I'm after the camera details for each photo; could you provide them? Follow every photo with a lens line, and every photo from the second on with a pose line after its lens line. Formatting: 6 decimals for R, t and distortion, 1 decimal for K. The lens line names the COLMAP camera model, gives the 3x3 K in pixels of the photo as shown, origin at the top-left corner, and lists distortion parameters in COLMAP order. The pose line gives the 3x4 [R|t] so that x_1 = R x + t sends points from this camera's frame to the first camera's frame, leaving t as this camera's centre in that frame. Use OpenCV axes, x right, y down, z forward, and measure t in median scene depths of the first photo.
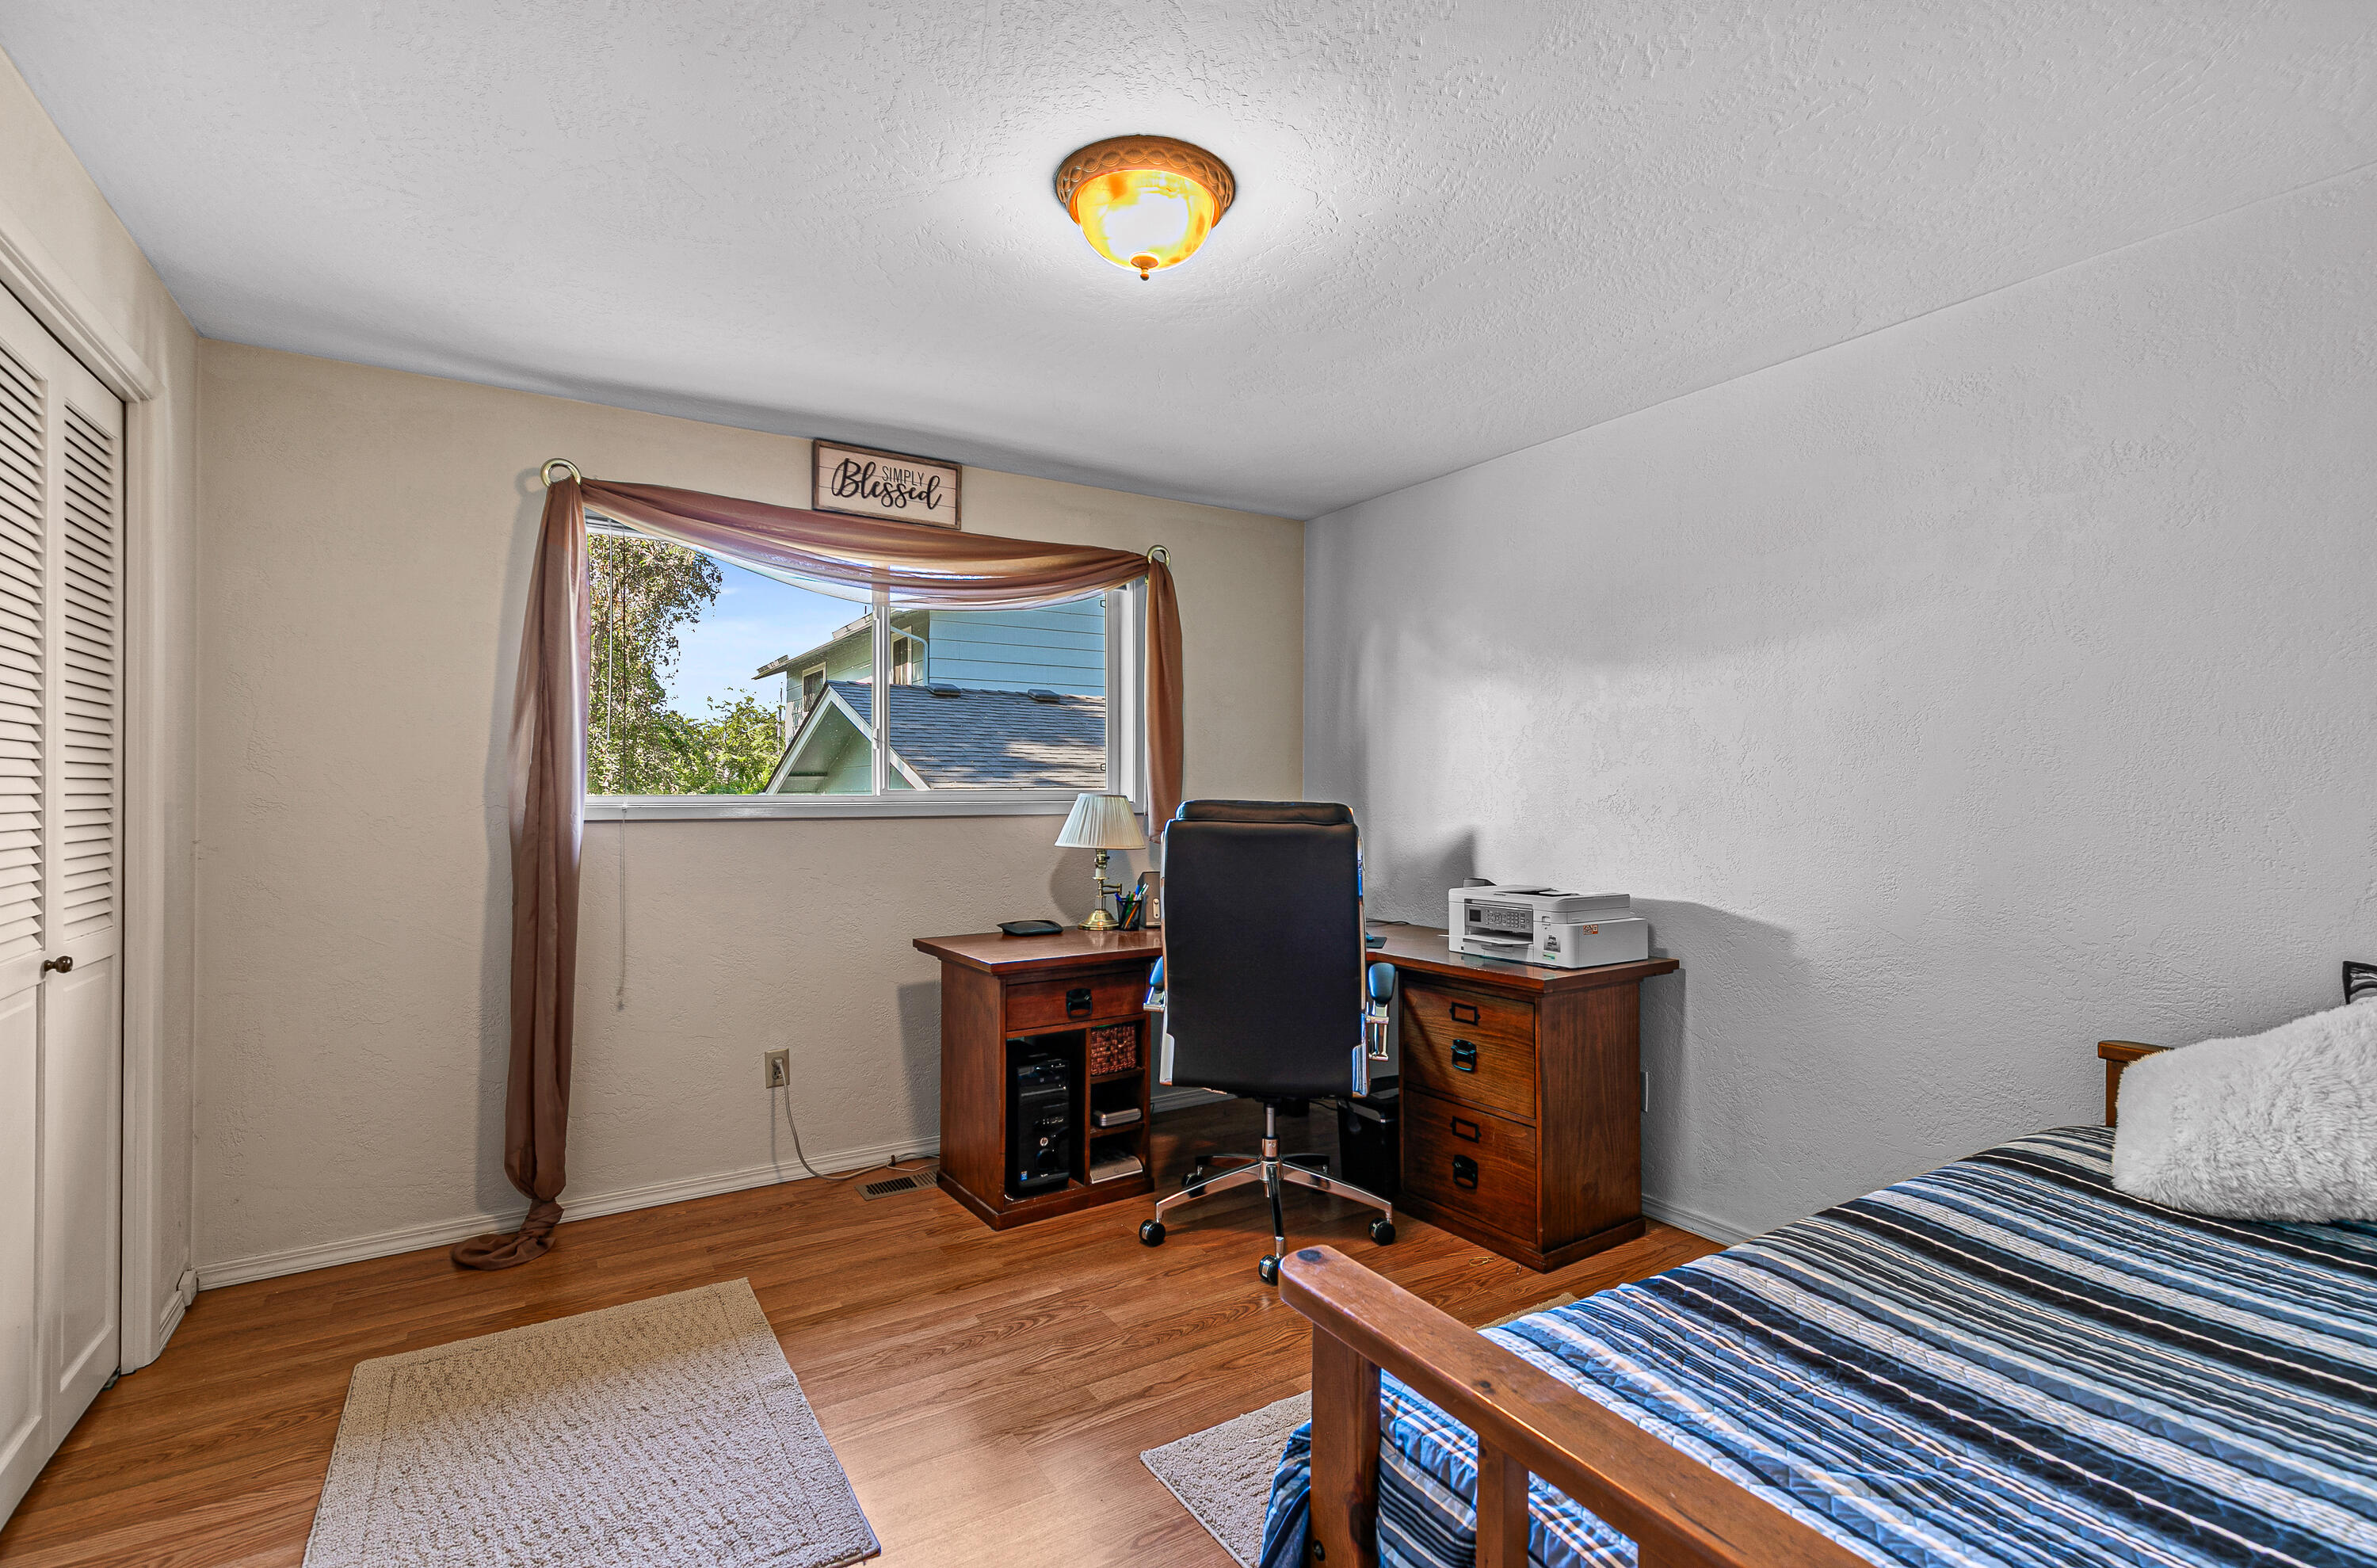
lens RADIAL K [[1105.4, 0, 1188.5], [0, 1105.4, 784.0], [0, 0, 1]] dist [0.002097, 0.000201]
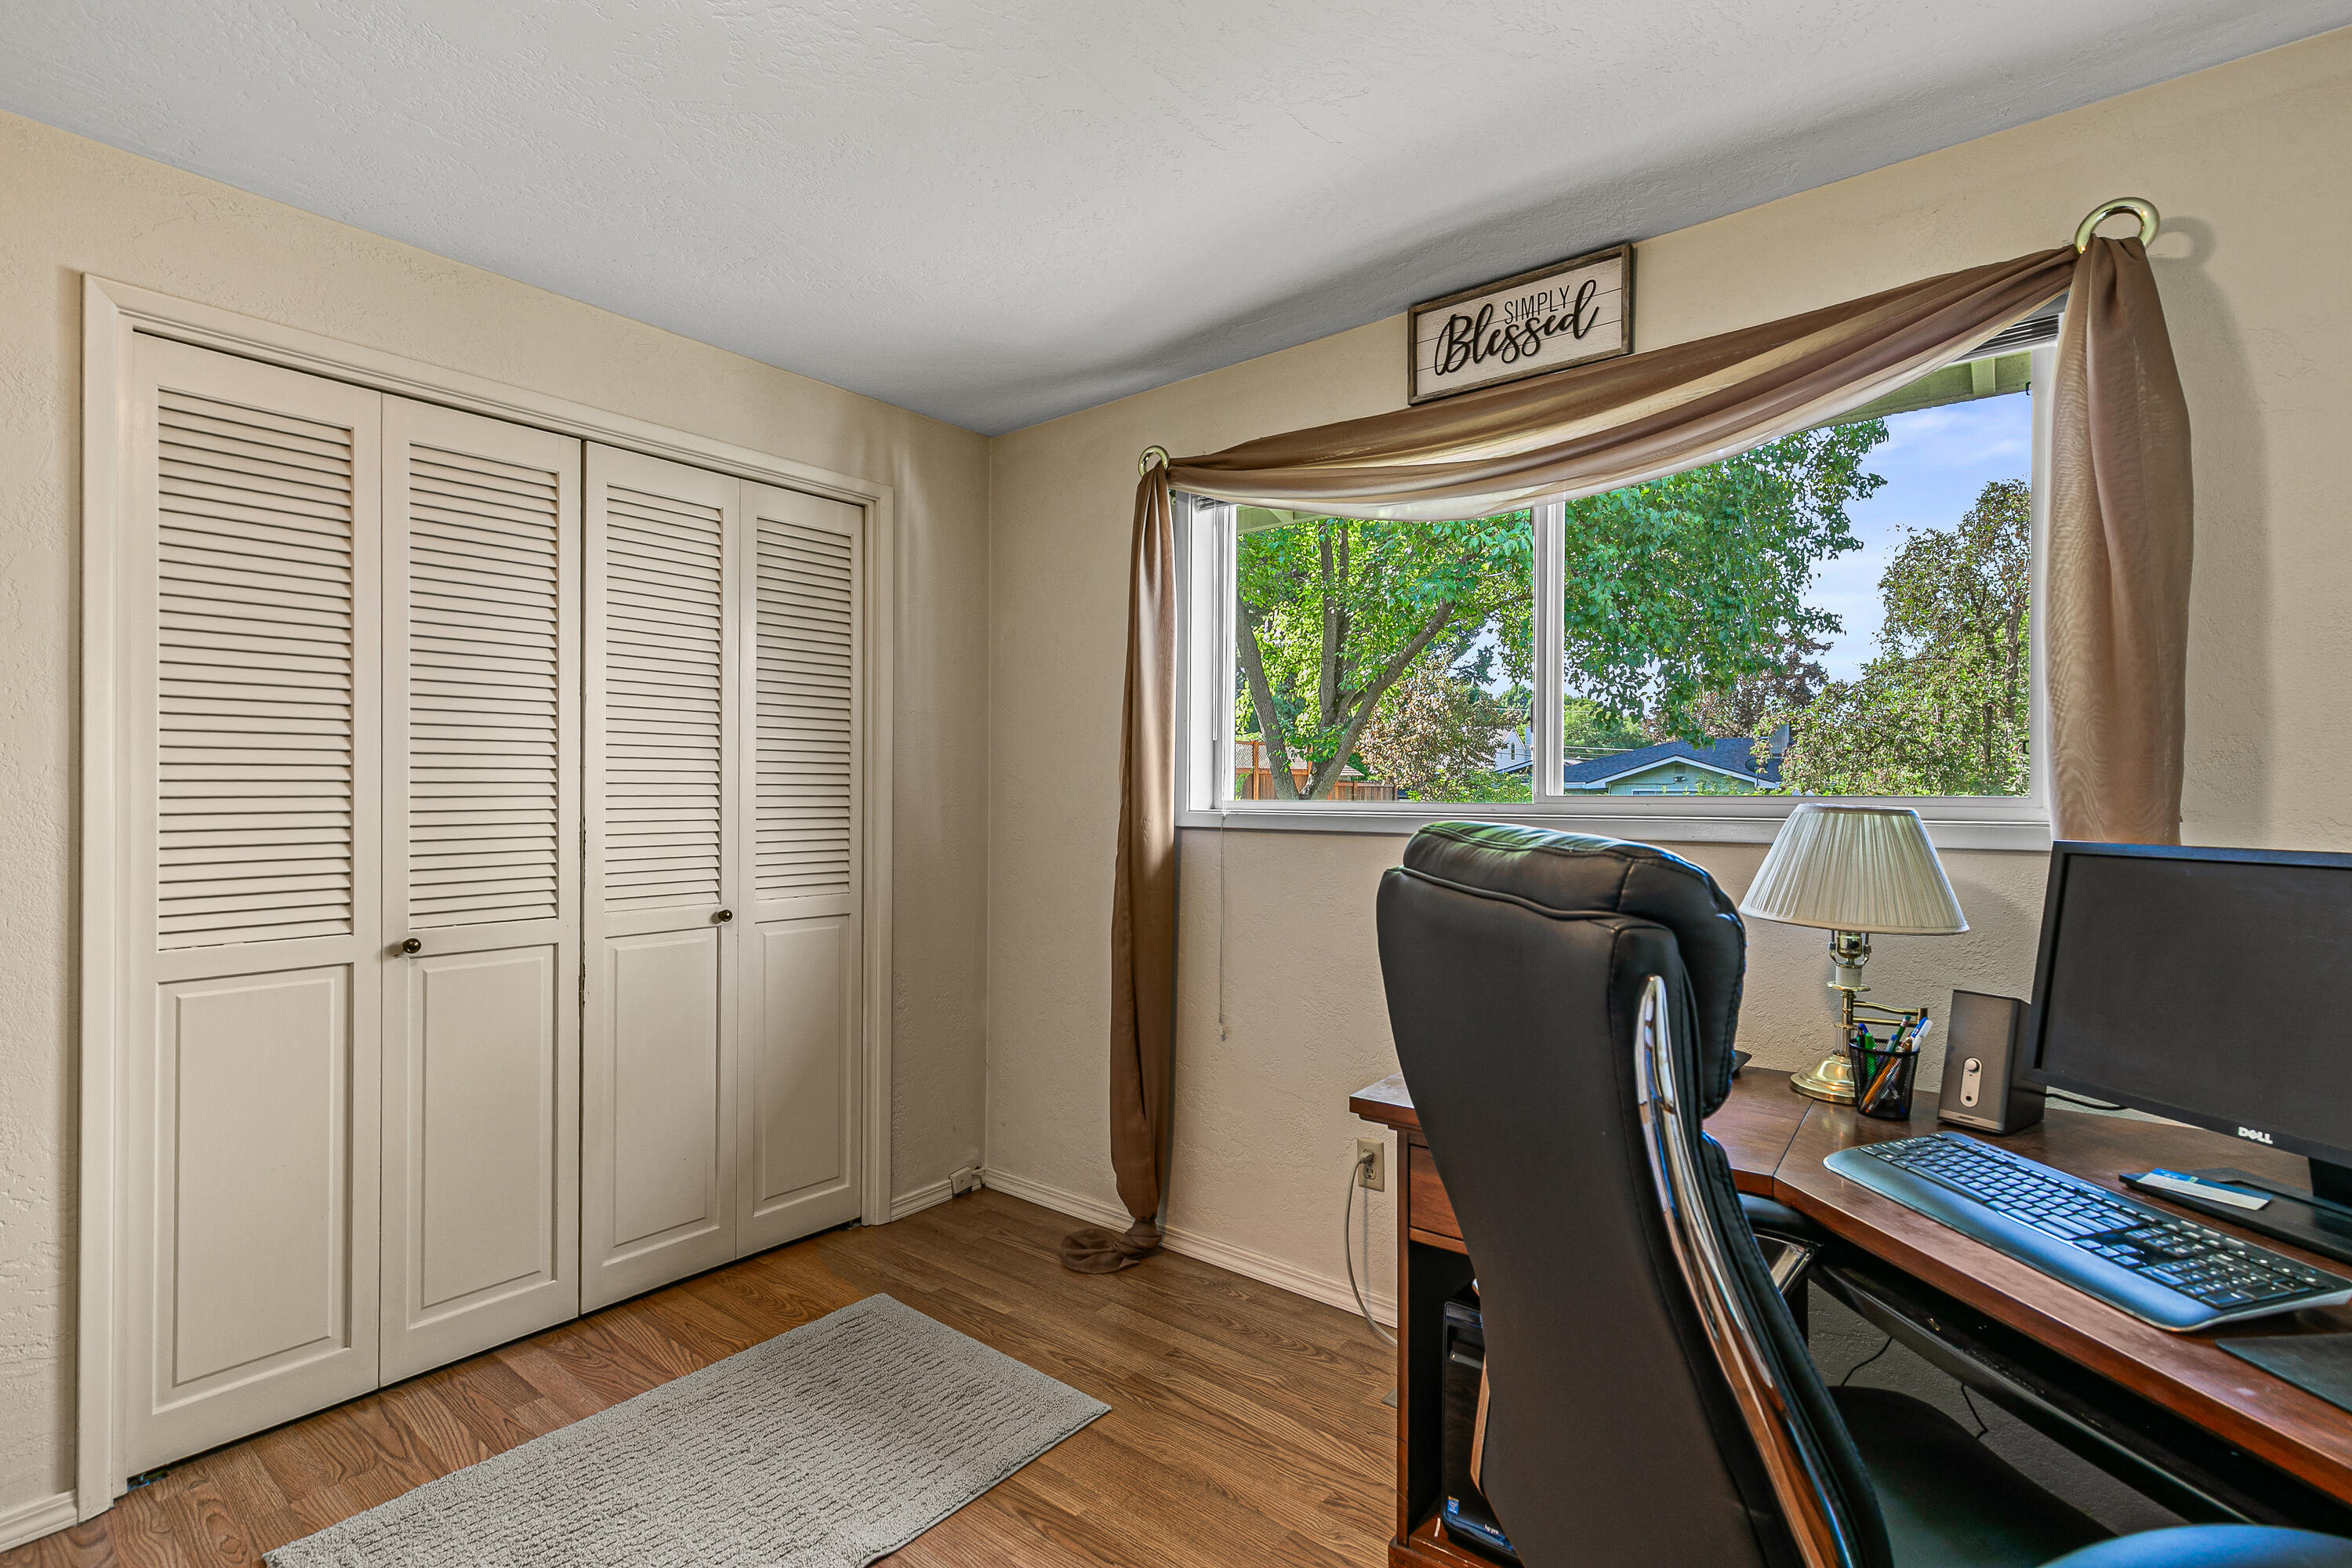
lens RADIAL K [[1079.2, 0, 1173.5], [0, 1079.2, 792.0], [0, 0, 1]] dist [0.005904, -0.000267]
pose [[0.323830, -0.002644, -0.946112, 0.273545], [0.001645, 0.999996, -0.002231, 0.004759], [0.946114, -0.000834, 0.323833, 0.617874]]
